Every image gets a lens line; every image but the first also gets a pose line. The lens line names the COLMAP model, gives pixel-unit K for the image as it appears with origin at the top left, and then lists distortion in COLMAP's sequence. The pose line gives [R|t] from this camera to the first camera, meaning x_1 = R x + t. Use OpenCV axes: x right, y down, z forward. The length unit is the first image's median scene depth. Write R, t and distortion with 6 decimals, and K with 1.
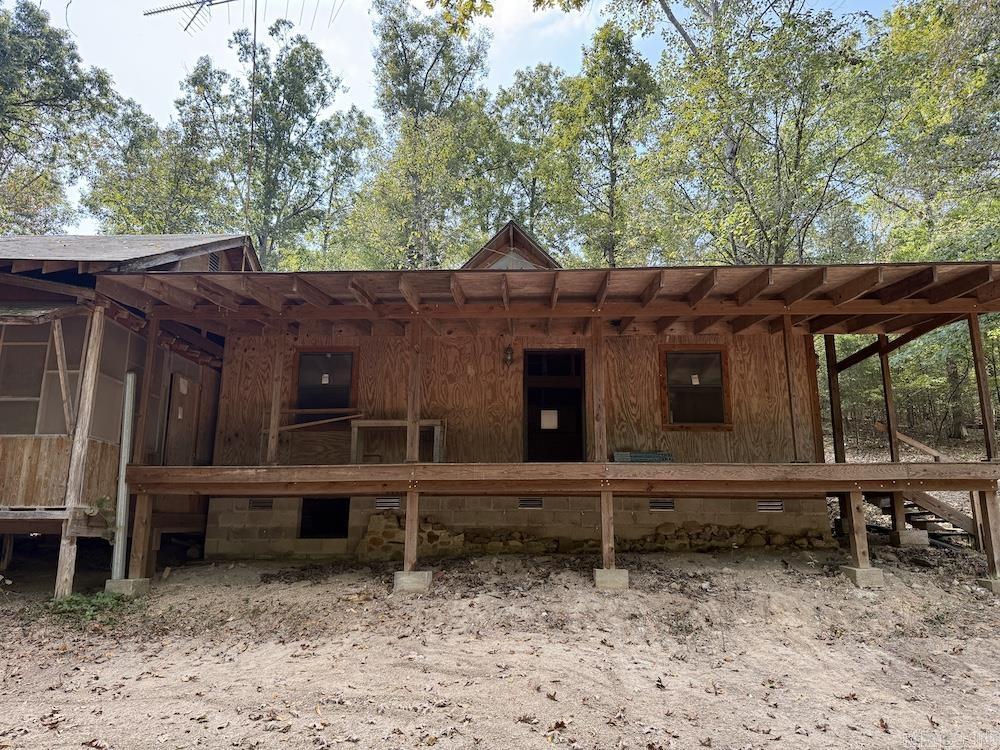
lens RADIAL K [[696.0, 0, 497.1], [0, 696.0, 371.2], [0, 0, 1]] dist [0.062016, -0.073769]
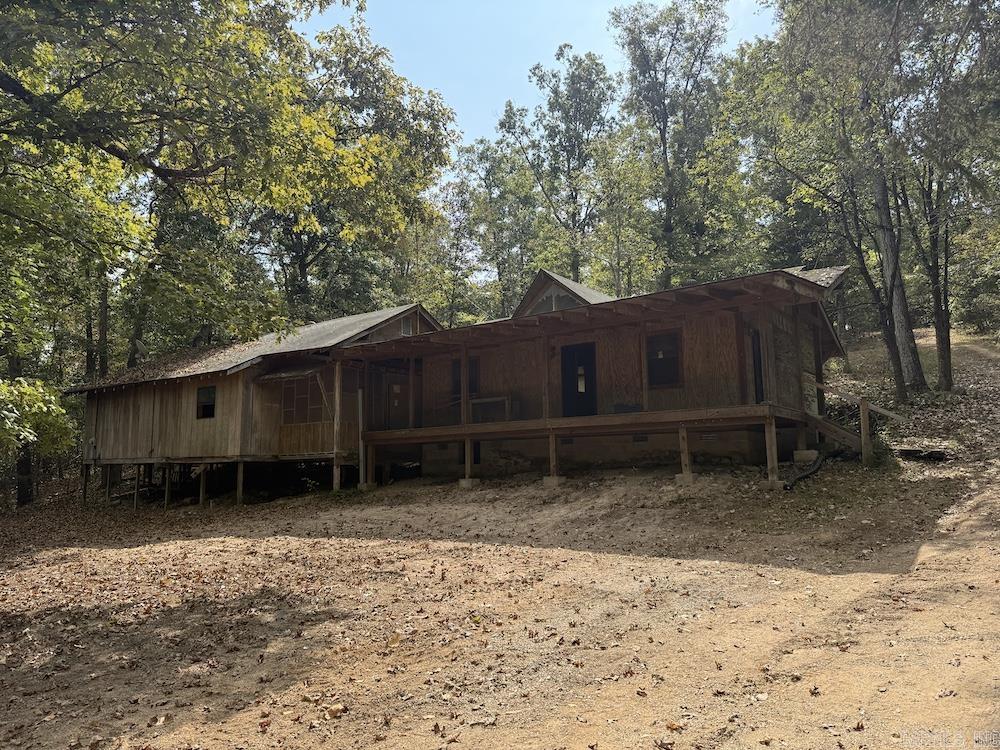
lens RADIAL K [[696.0, 0, 497.1], [0, 696.0, 371.2], [0, 0, 1]] dist [0.062016, -0.073769]
pose [[0.823962, -0.095108, -0.558606, 0.832526], [0.141902, 0.989035, 0.040918, -0.063885], [0.548589, -0.112982, 0.828423, -0.425705]]
